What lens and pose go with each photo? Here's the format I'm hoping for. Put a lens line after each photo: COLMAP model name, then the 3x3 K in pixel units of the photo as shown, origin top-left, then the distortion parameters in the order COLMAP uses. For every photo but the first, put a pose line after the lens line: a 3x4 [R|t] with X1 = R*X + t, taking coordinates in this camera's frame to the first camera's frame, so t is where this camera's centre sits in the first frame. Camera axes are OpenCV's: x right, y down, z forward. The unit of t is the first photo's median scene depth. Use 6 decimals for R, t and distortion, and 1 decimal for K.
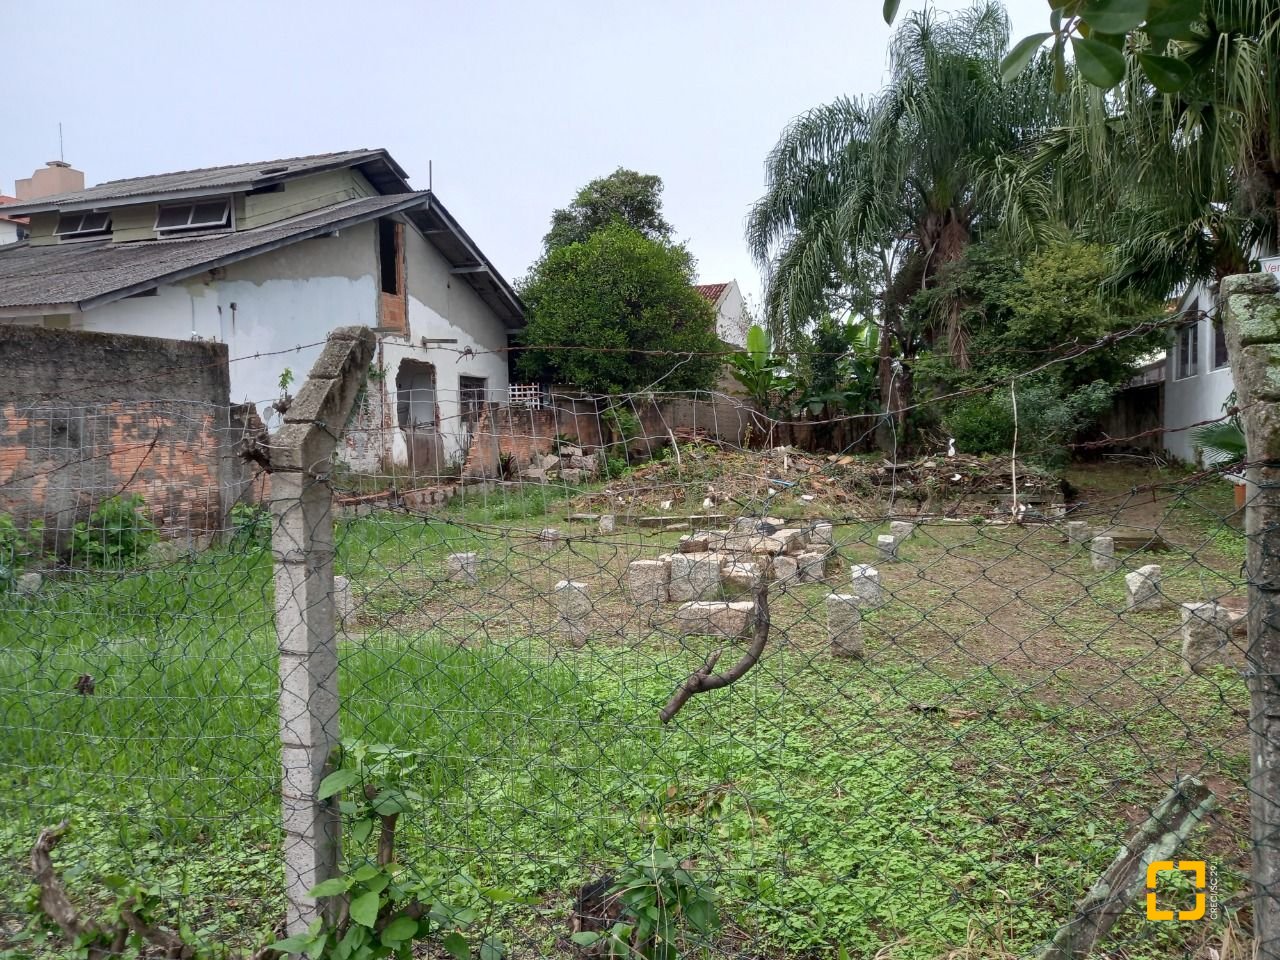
lens RADIAL K [[946.5, 0, 641.0], [0, 946.5, 479.1], [0, 0, 1]] dist [0.063687, -0.060795]
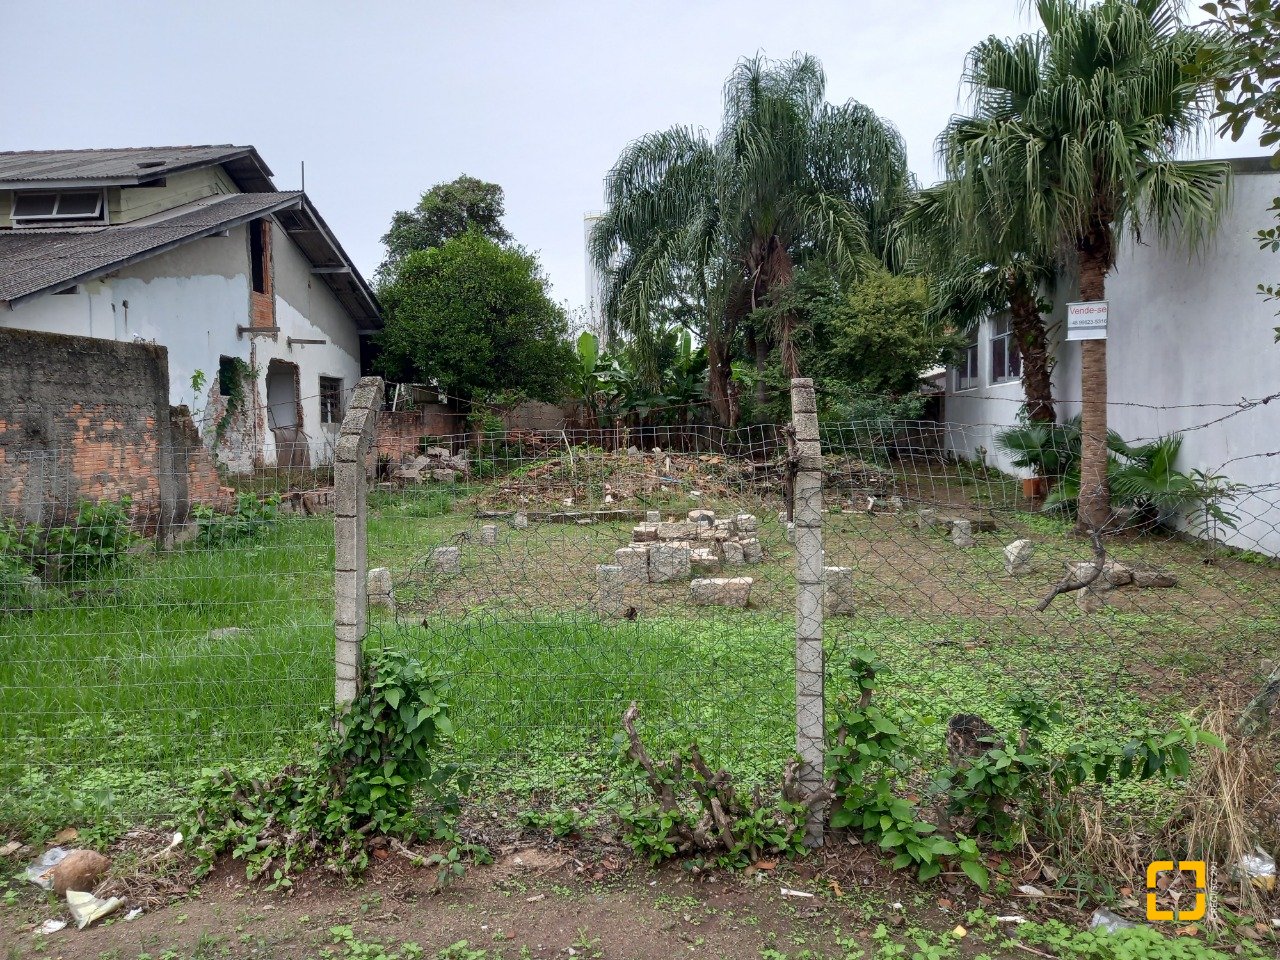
lens RADIAL K [[946.5, 0, 640.9], [0, 946.5, 483.2], [0, 0, 1]] dist [0.063687, -0.060795]
pose [[0.970200, -0.009877, 0.242104, -0.126549], [0.008579, 0.999943, 0.006414, -0.000122], [-0.242153, -0.004146, 0.970229, -0.061818]]
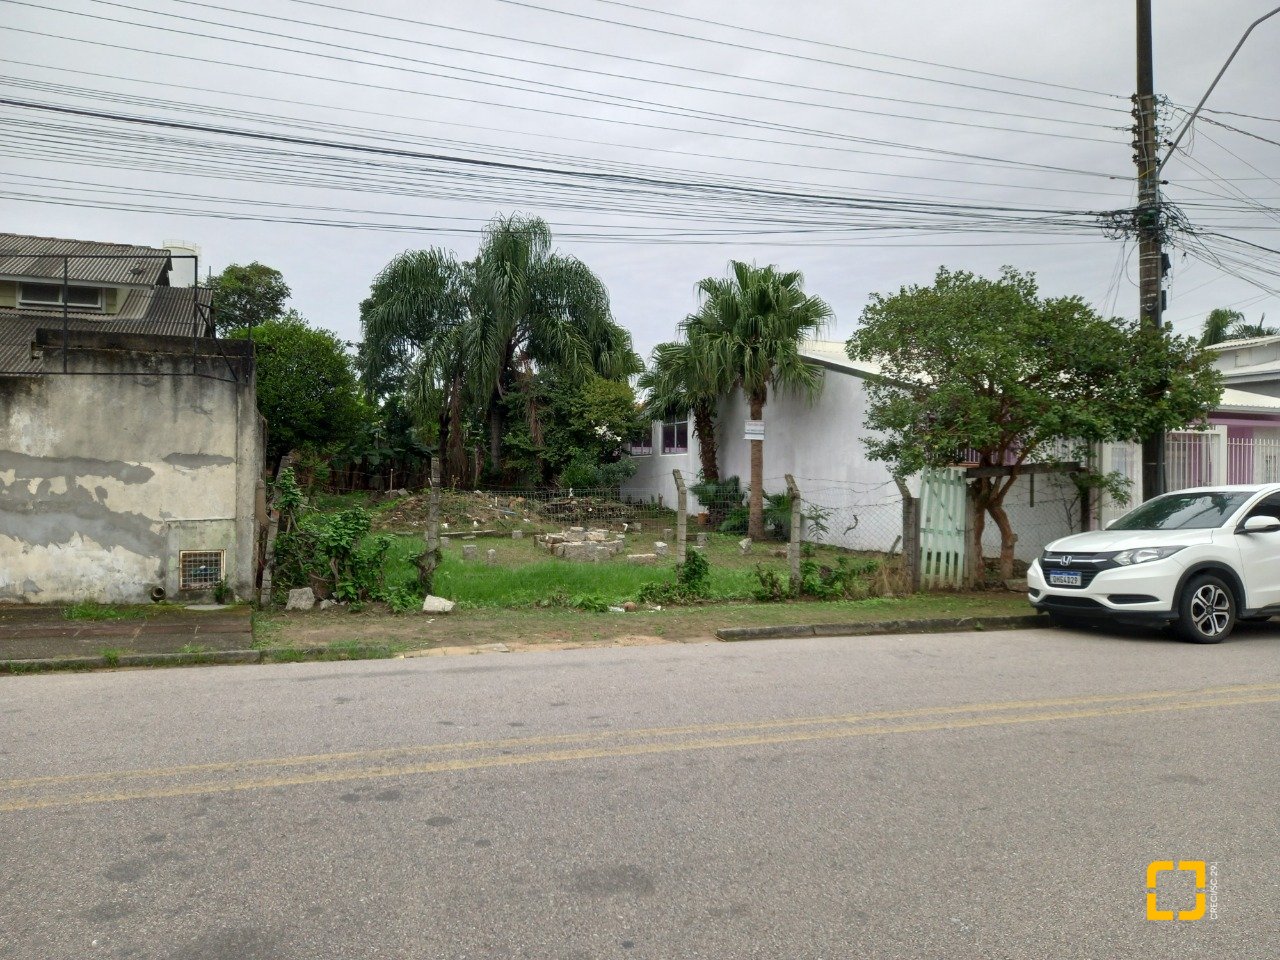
lens RADIAL K [[946.5, 0, 645.6], [0, 946.5, 478.9], [0, 0, 1]] dist [0.063687, -0.060795]
pose [[0.757528, 0.025643, 0.652299, -0.634922], [0.004005, 0.999027, -0.043925, 0.016262], [-0.652790, 0.035887, 0.756688, -0.376621]]
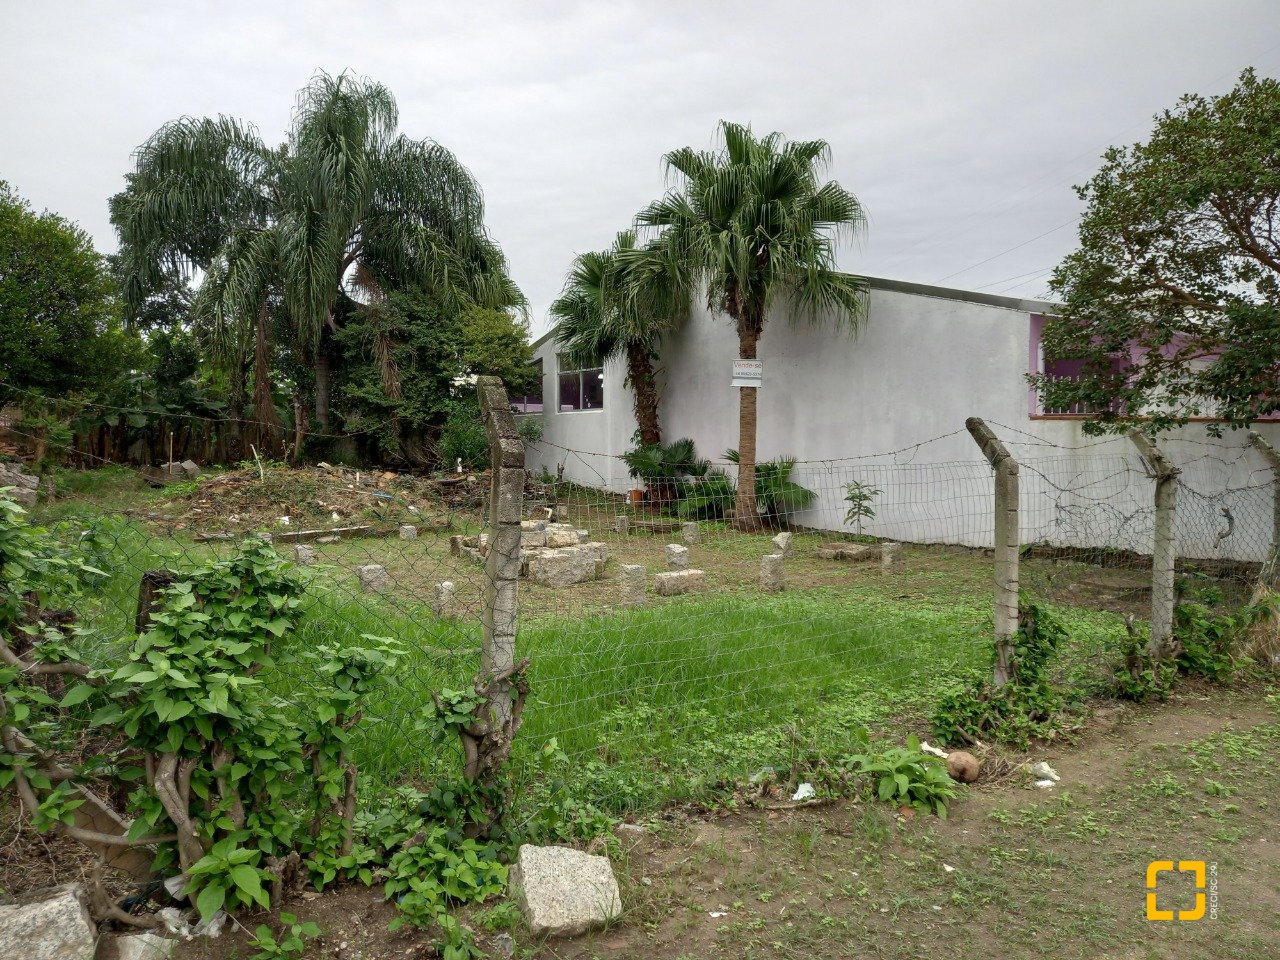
lens RADIAL K [[946.5, 0, 640.3], [0, 946.5, 482.3], [0, 0, 1]] dist [0.063687, -0.060795]
pose [[0.595561, -0.011271, 0.803231, -0.464830], [0.020721, 0.999784, -0.001335, -0.003612], [-0.803043, 0.017439, 0.595666, 0.065745]]
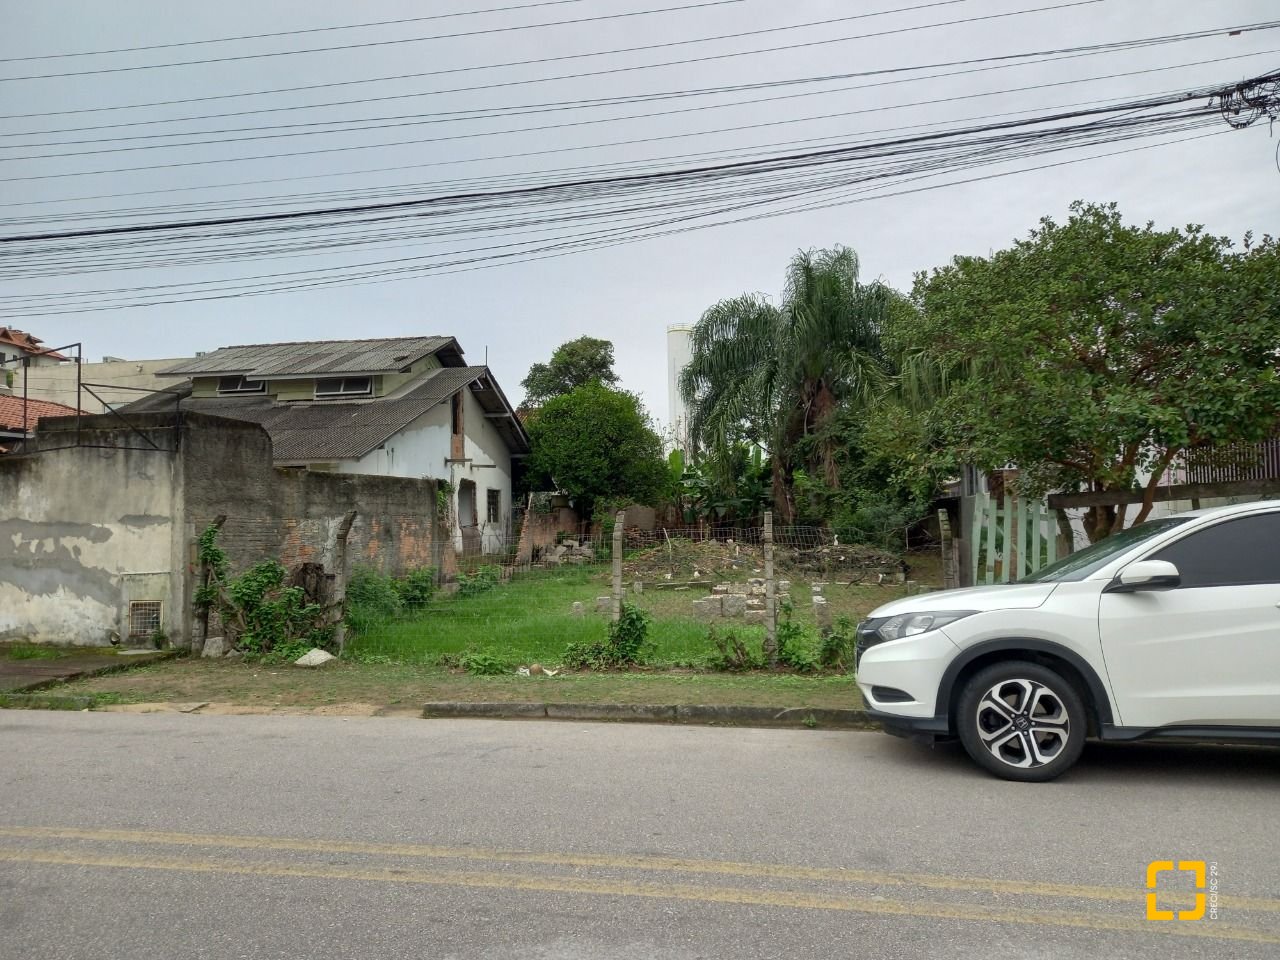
lens RADIAL K [[946.5, 0, 642.8], [0, 946.5, 483.0], [0, 0, 1]] dist [0.063687, -0.060795]
pose [[0.987127, 0.007435, 0.159768, -0.221719], [0.007905, 0.995430, -0.095165, 0.018057], [-0.159746, 0.095203, 0.982557, -0.466741]]
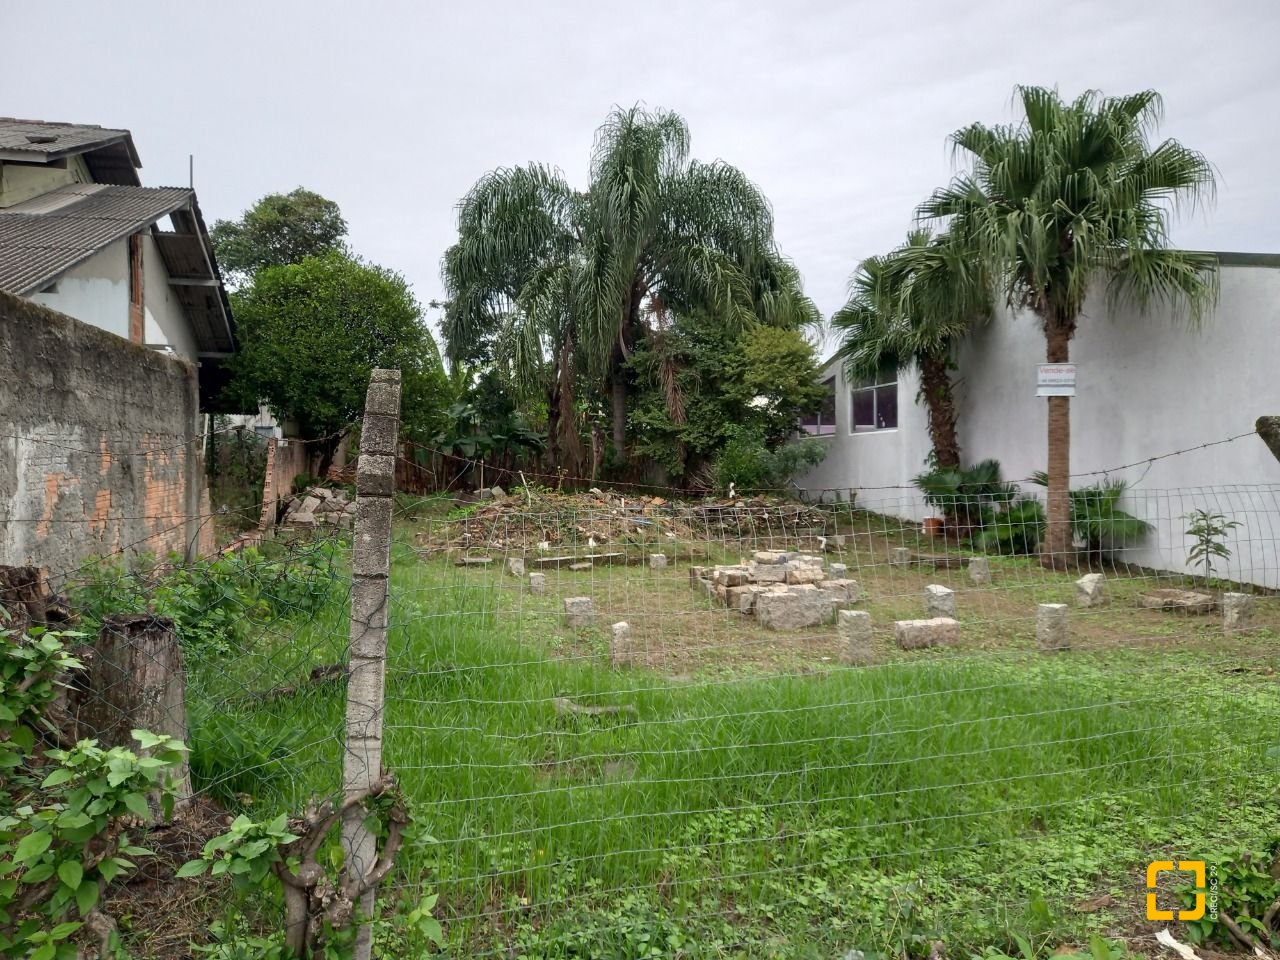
lens RADIAL K [[946.5, 0, 642.6], [0, 946.5, 479.7], [0, 0, 1]] dist [0.063687, -0.060795]
pose [[0.835652, 0.008010, 0.549201, -0.364663], [0.014587, 0.999217, -0.036768, -0.004202], [-0.549066, 0.038736, 0.834881, 0.068707]]
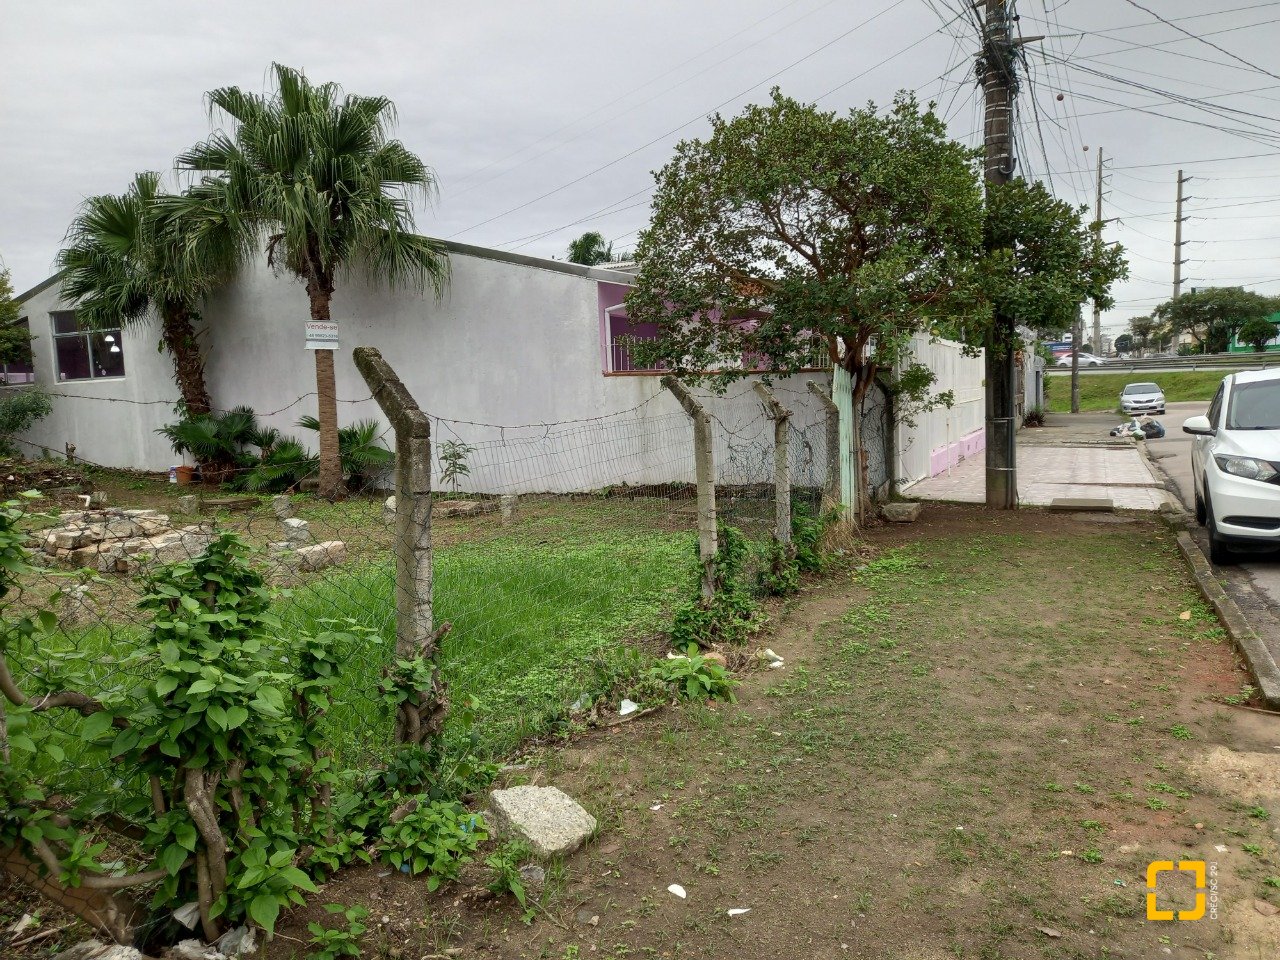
lens RADIAL K [[946.5, 0, 643.0], [0, 946.5, 482.1], [0, 0, 1]] dist [0.063687, -0.060795]
pose [[0.121399, -0.077162, 0.989600, -0.514976], [0.083459, 0.994237, 0.067285, -0.007802], [-0.989089, 0.074423, 0.127139, 0.133983]]
